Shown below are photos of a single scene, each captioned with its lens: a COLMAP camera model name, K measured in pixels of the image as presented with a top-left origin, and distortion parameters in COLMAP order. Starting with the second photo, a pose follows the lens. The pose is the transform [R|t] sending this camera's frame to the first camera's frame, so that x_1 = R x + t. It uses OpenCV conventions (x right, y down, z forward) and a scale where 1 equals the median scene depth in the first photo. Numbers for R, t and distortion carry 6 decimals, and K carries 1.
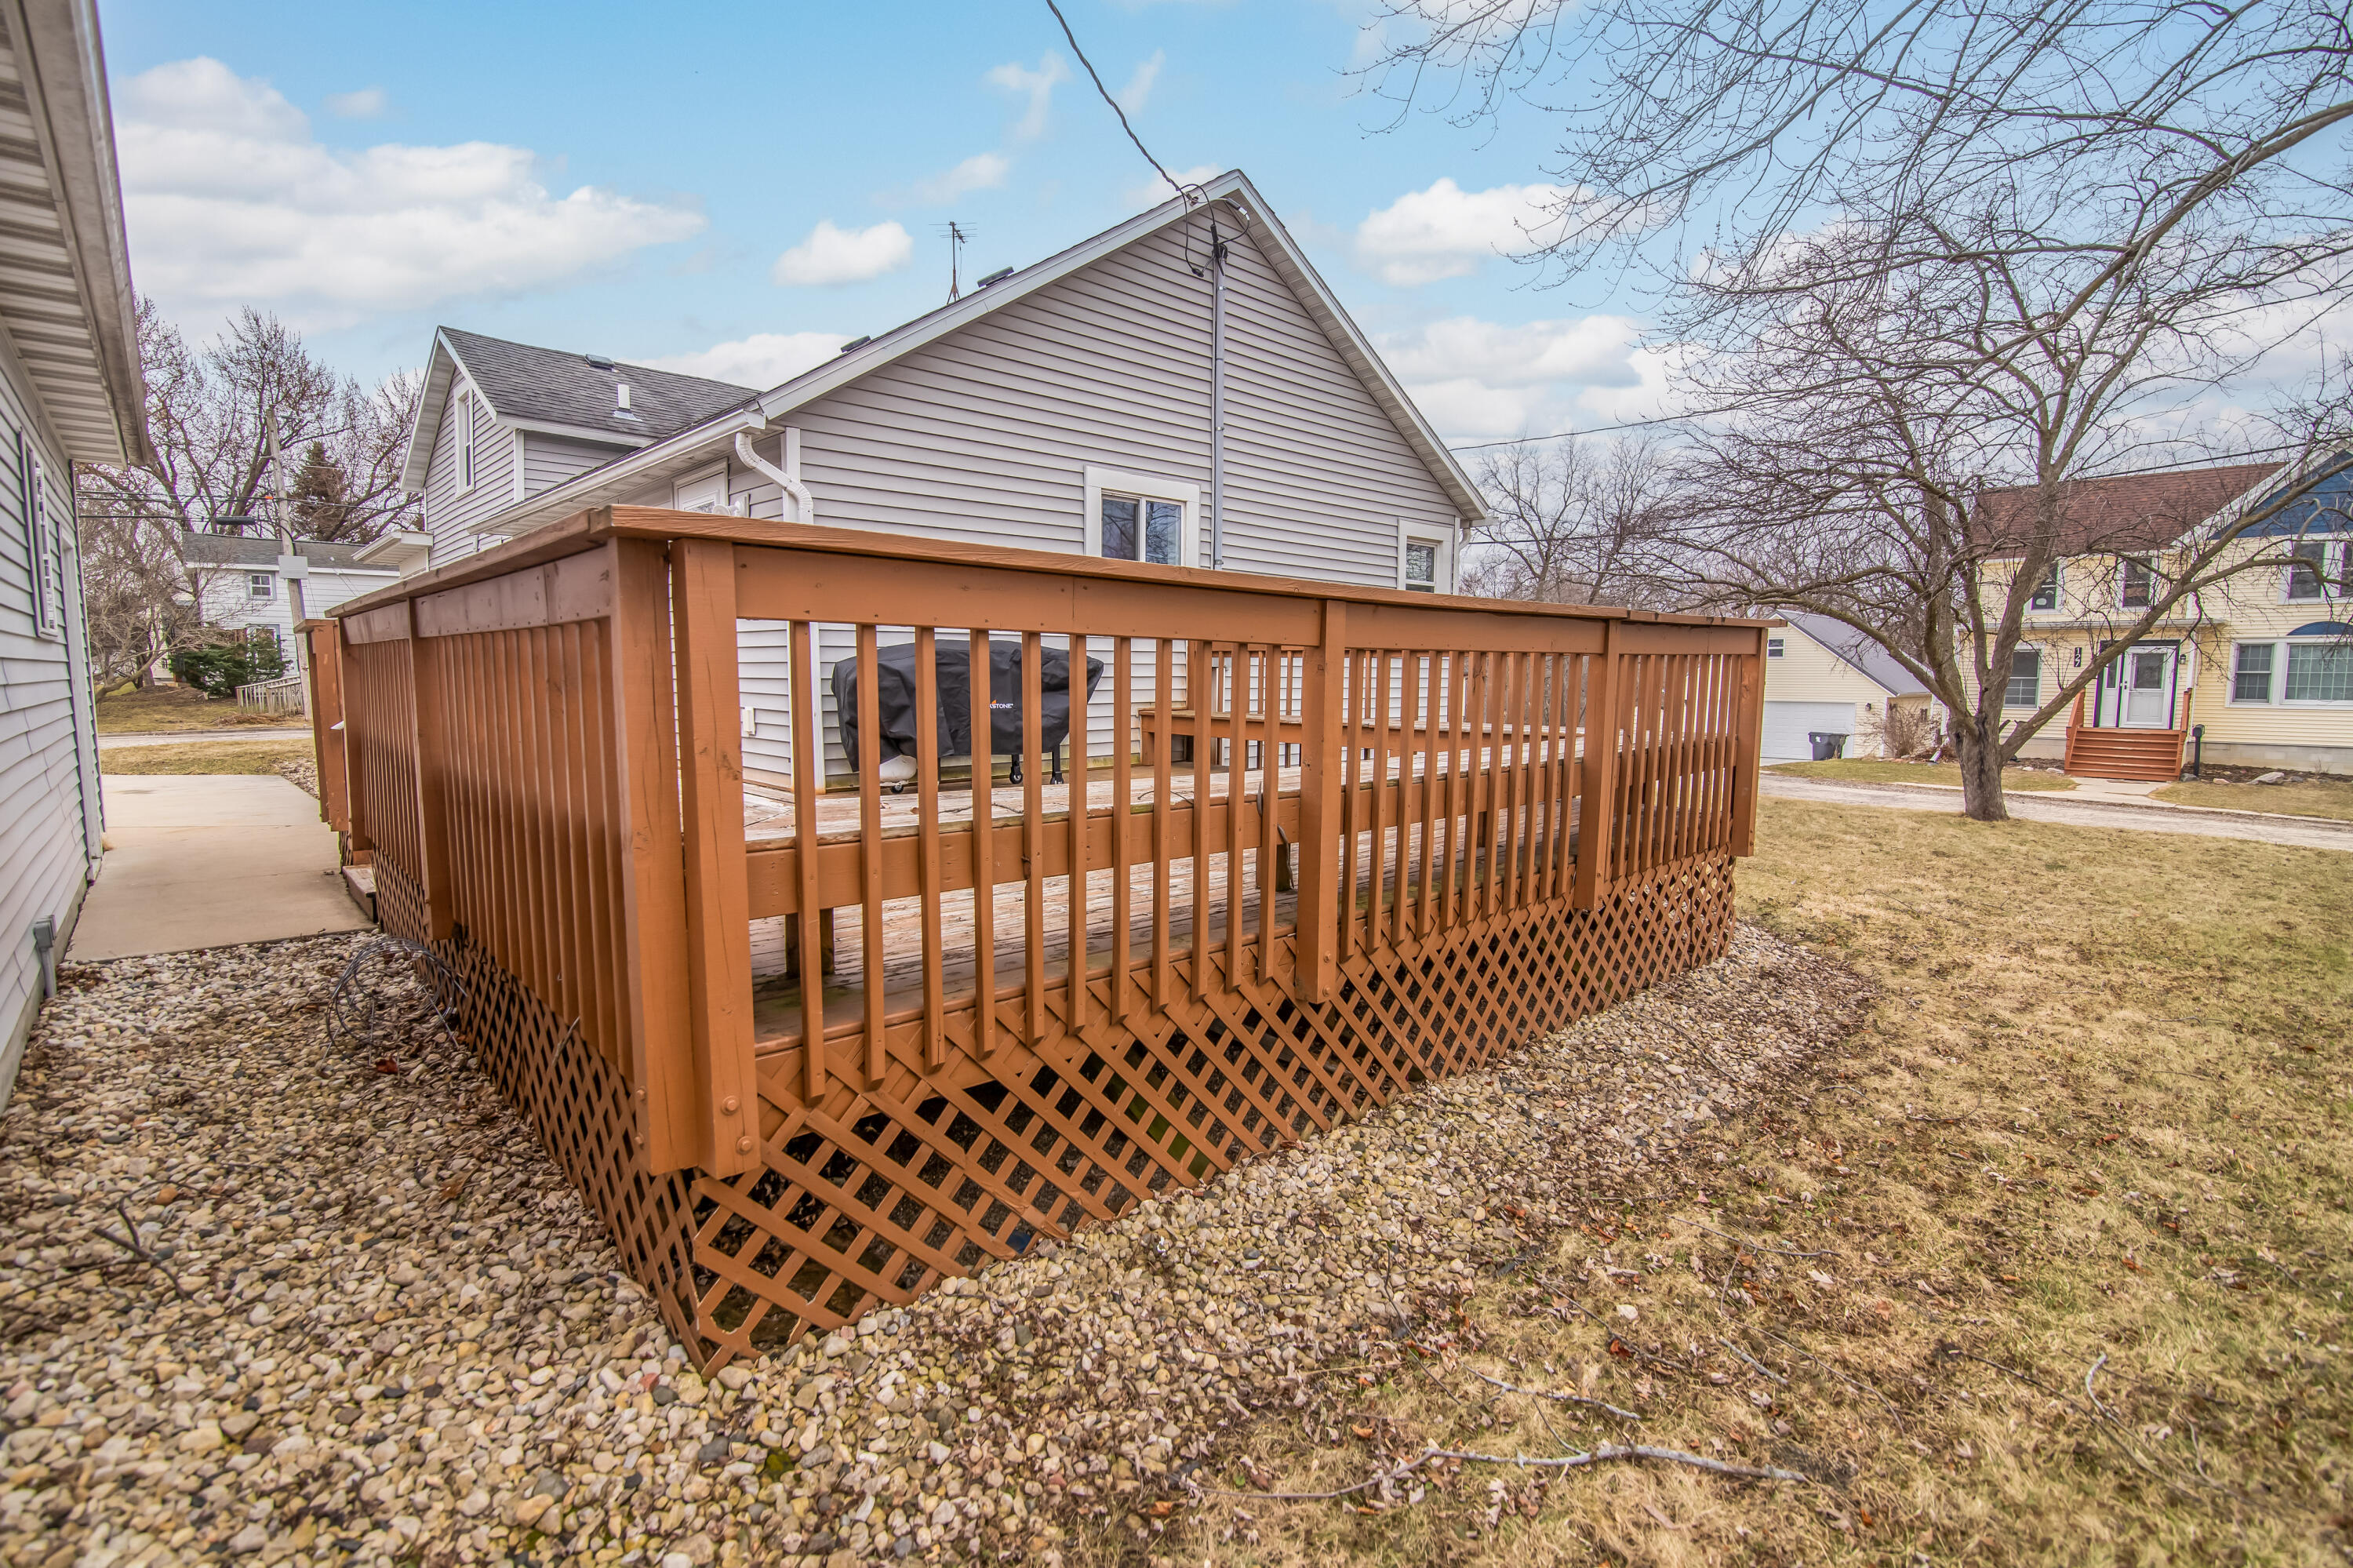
lens RADIAL K [[1087.5, 0, 1175.2], [0, 1087.5, 788.8], [0, 0, 1]] dist [-0.013475, 0.000101]
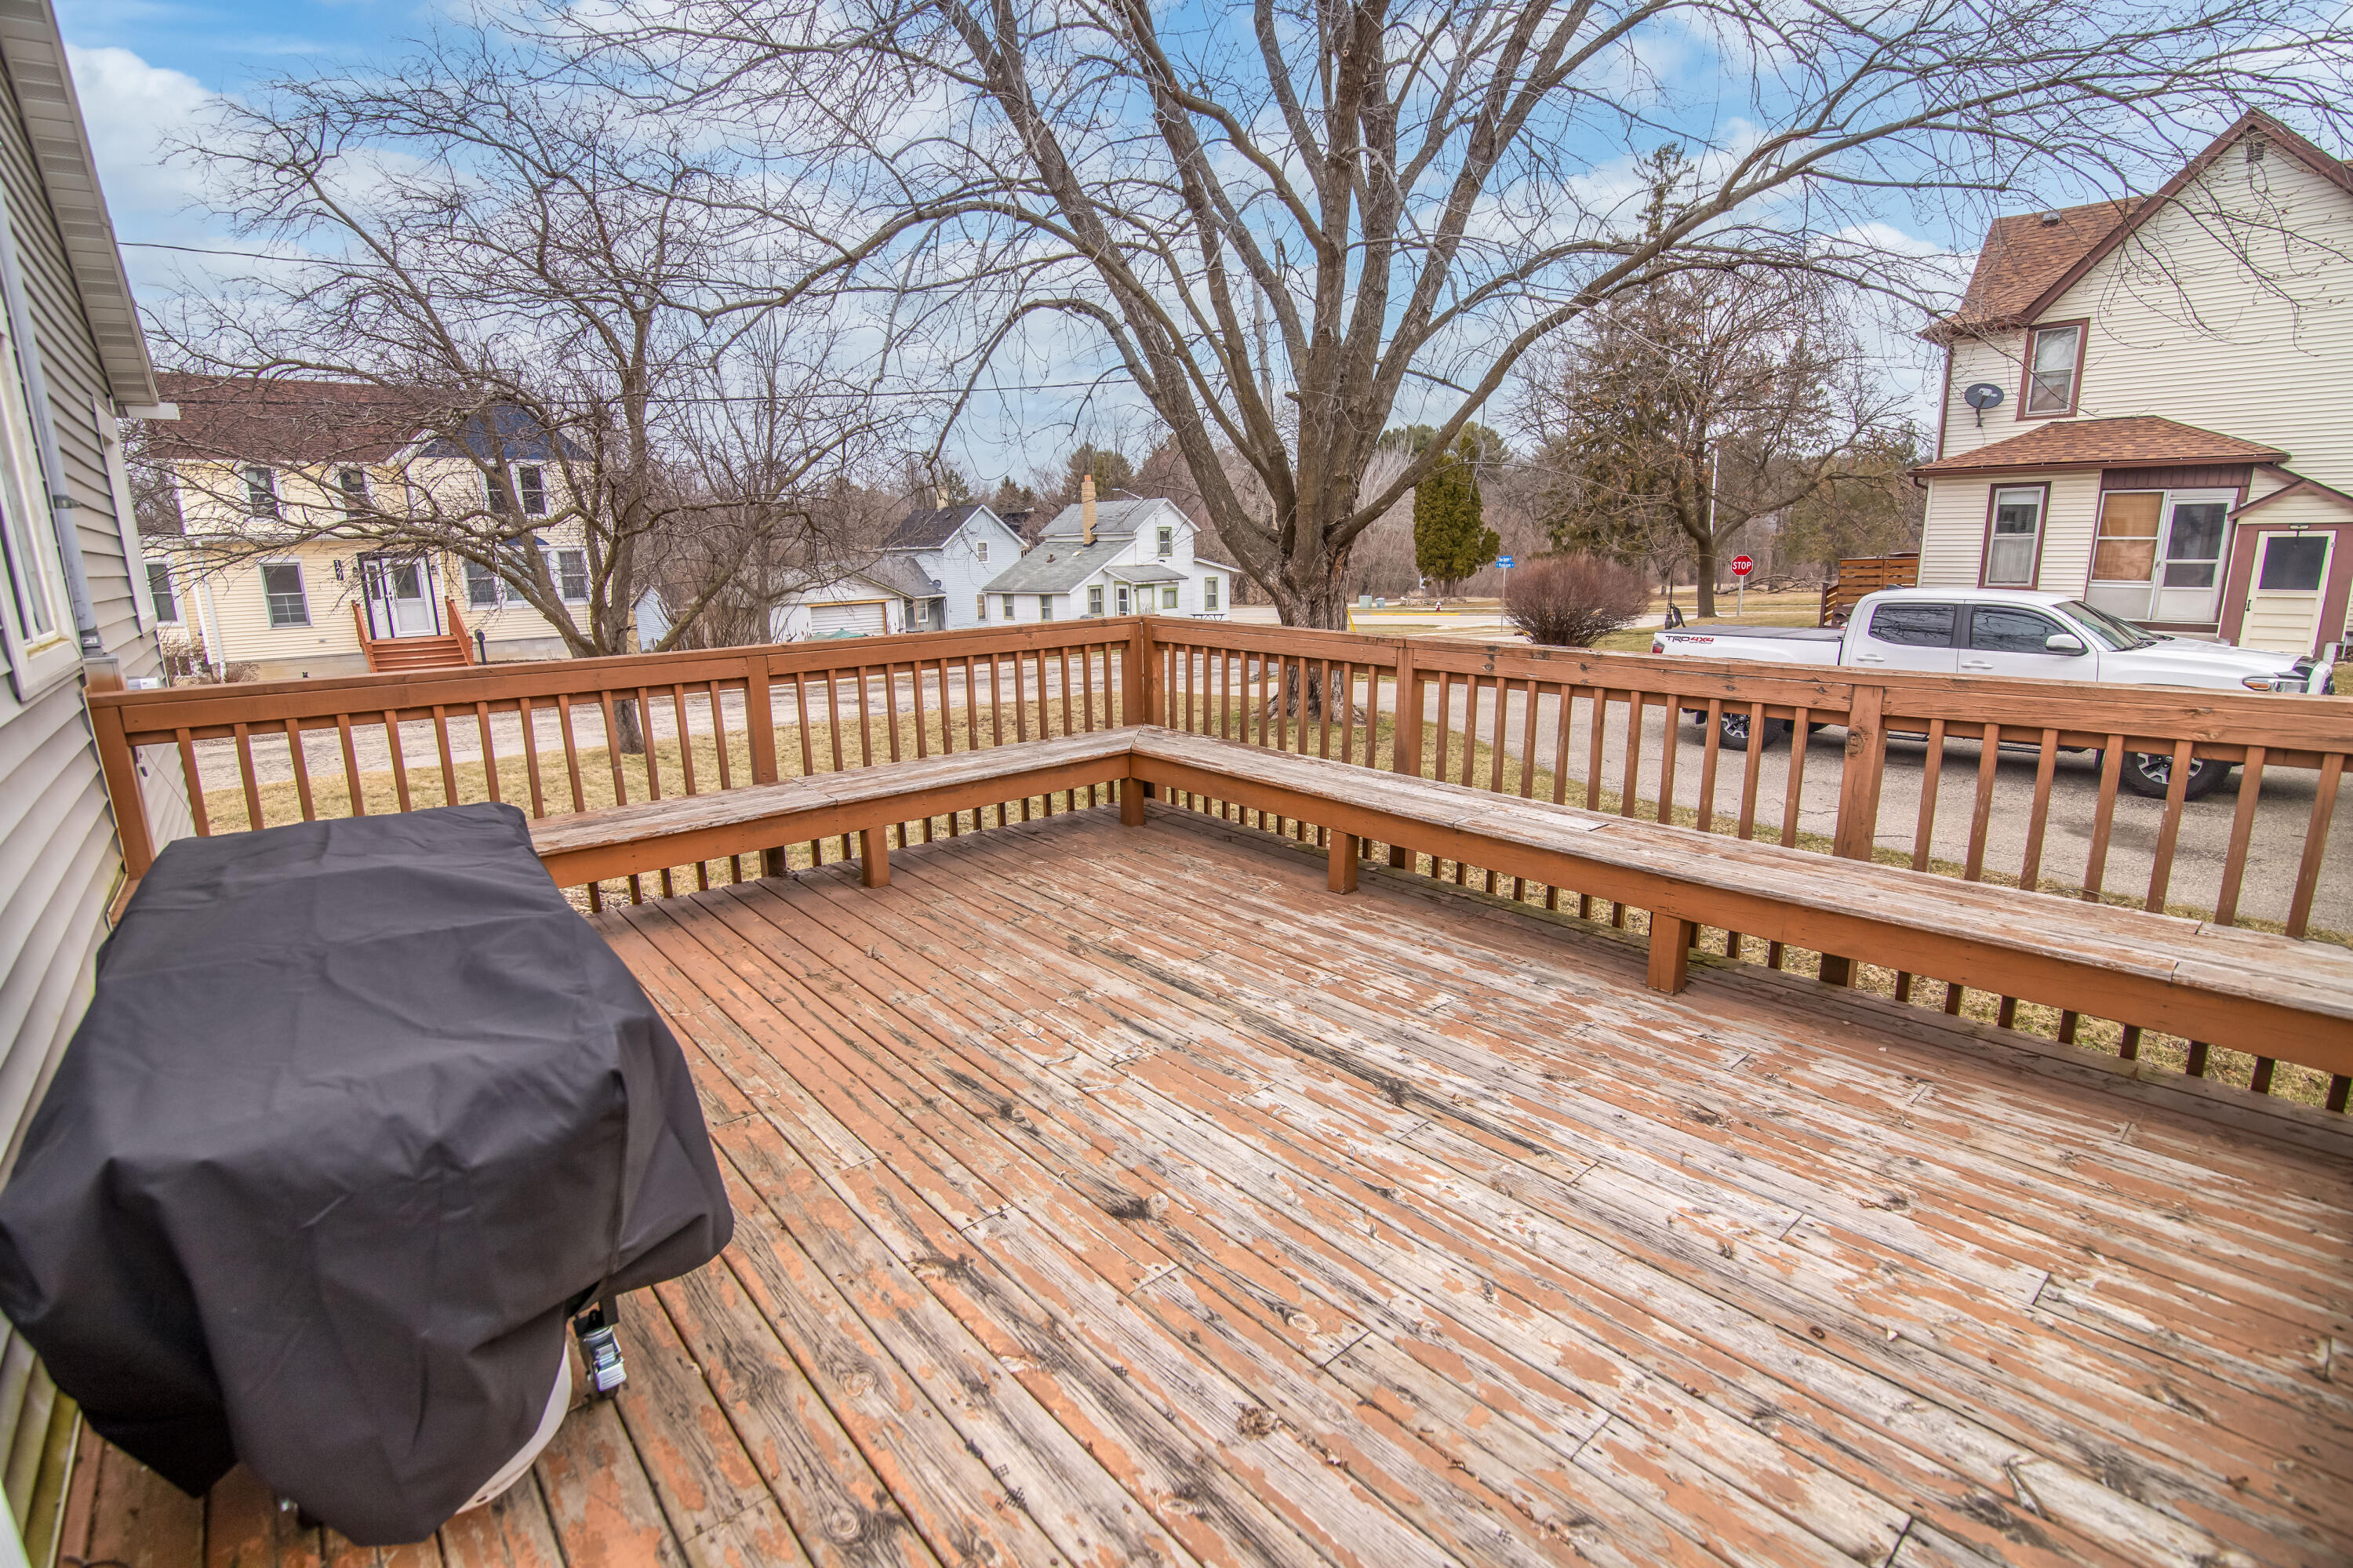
lens RADIAL K [[1114.5, 0, 1184.7], [0, 1114.5, 784.3], [0, 0, 1]] dist [-0.016717, -0.000263]
pose [[0.014553, -0.214184, 0.976685, -0.591147], [0.128047, 0.969145, 0.210622, -0.171124], [-0.991661, 0.121996, 0.041530, 0.842324]]
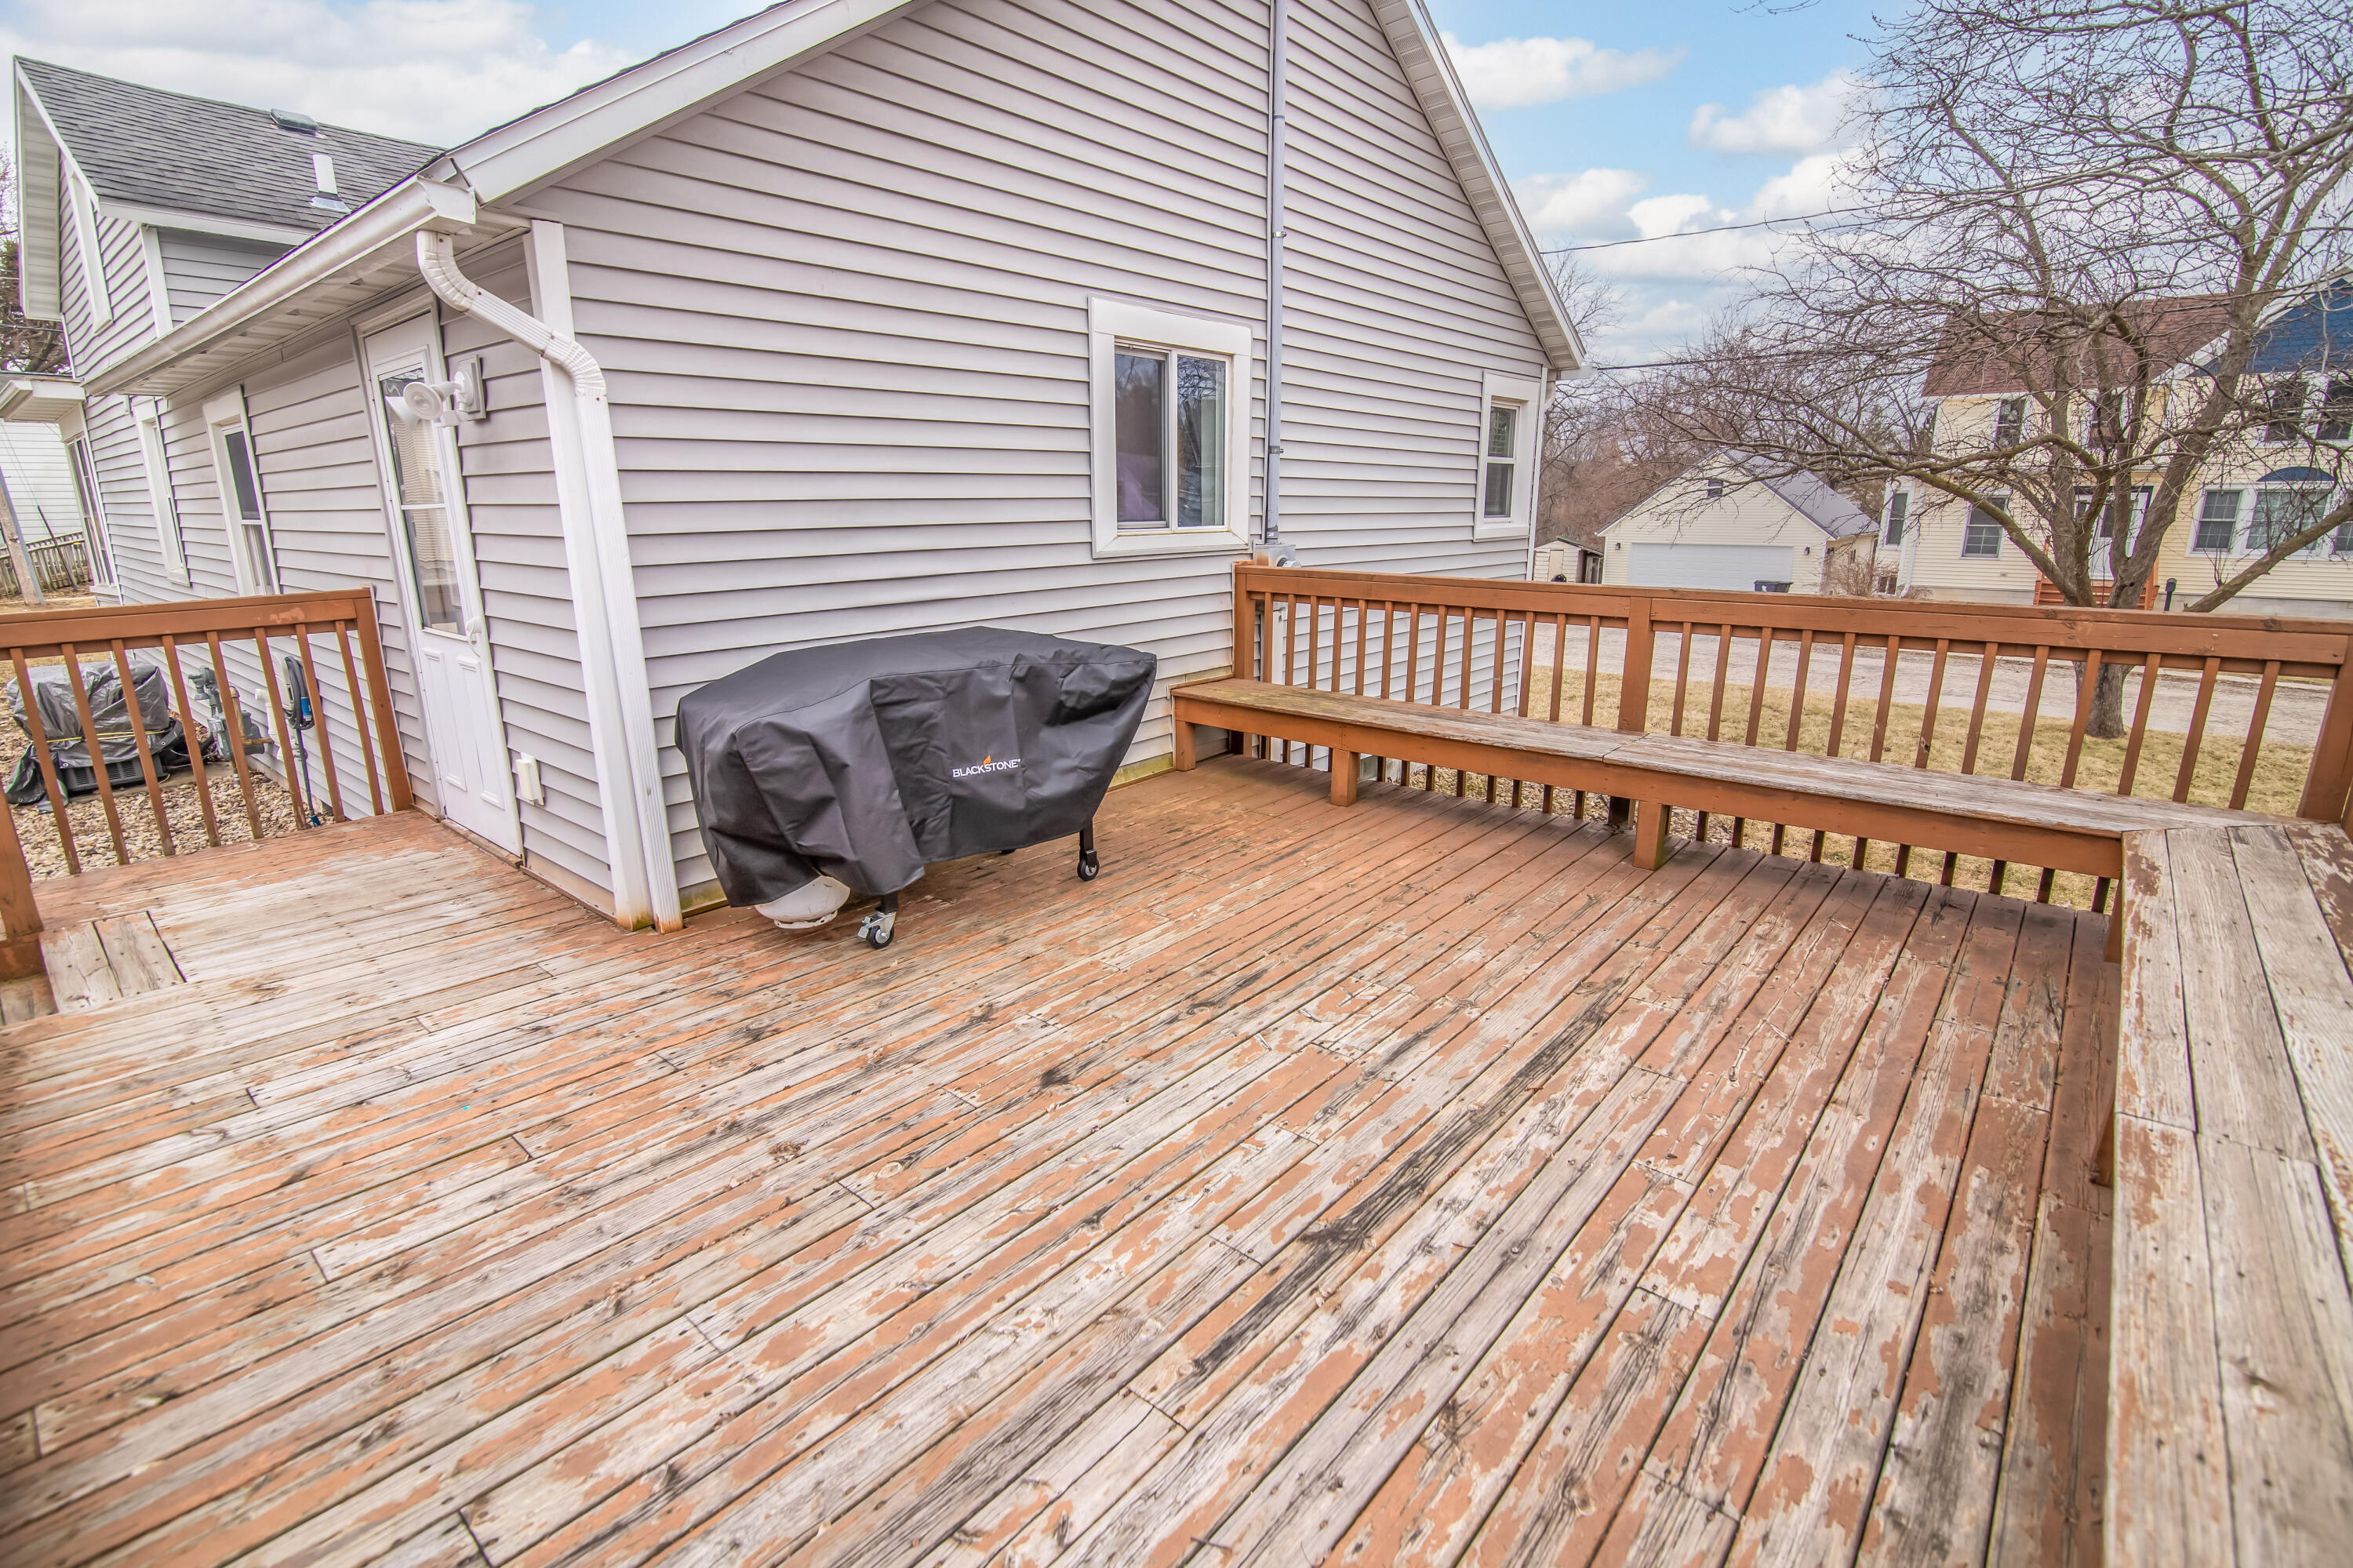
lens RADIAL K [[1114.5, 0, 1176.8], [0, 1114.5, 788.1], [0, 0, 1]] dist [-0.016717, -0.000263]
pose [[0.994944, -0.033197, 0.094791, -0.091127], [0.019361, 0.989488, 0.143313, -0.105567], [-0.098552, -0.140753, 0.985127, 0.321668]]
